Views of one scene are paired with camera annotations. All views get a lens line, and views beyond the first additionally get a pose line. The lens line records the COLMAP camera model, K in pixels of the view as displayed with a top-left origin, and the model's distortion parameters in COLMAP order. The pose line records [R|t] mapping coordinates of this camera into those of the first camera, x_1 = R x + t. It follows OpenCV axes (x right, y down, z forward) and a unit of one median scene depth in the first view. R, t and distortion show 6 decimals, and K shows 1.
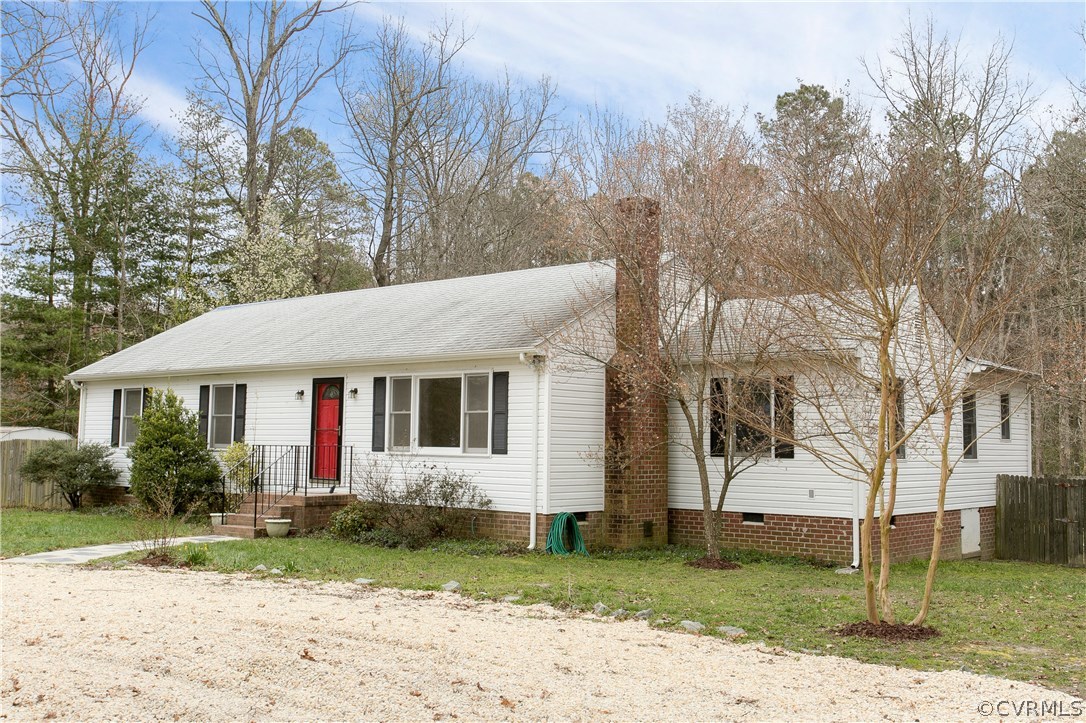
lens RADIAL K [[1054.9, 0, 547.5], [0, 1054.9, 365.4], [0, 0, 1]] dist [0.045677, 0.000000]
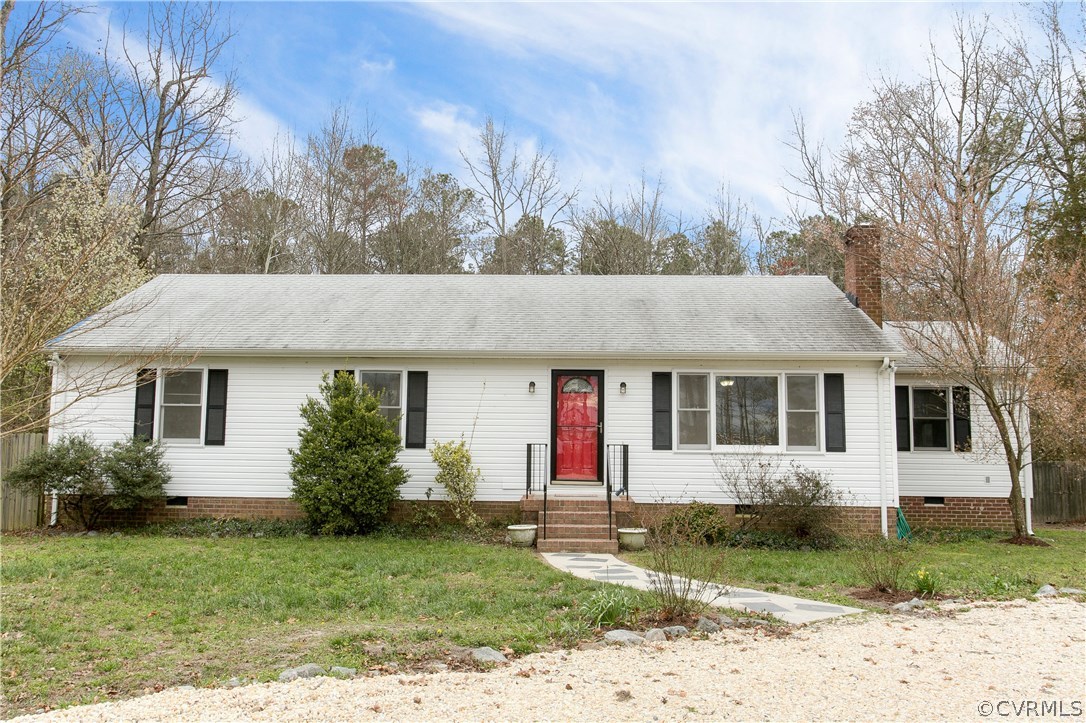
lens RADIAL K [[764.4, 0, 543.1], [0, 764.4, 363.6], [0, 0, 1]] dist [0.012466, 0.002109]
pose [[0.808057, 0.053911, 0.586632, -0.662419], [-0.044733, 0.998544, -0.030147, 0.029575], [-0.587404, -0.001881, 0.809292, 0.507002]]
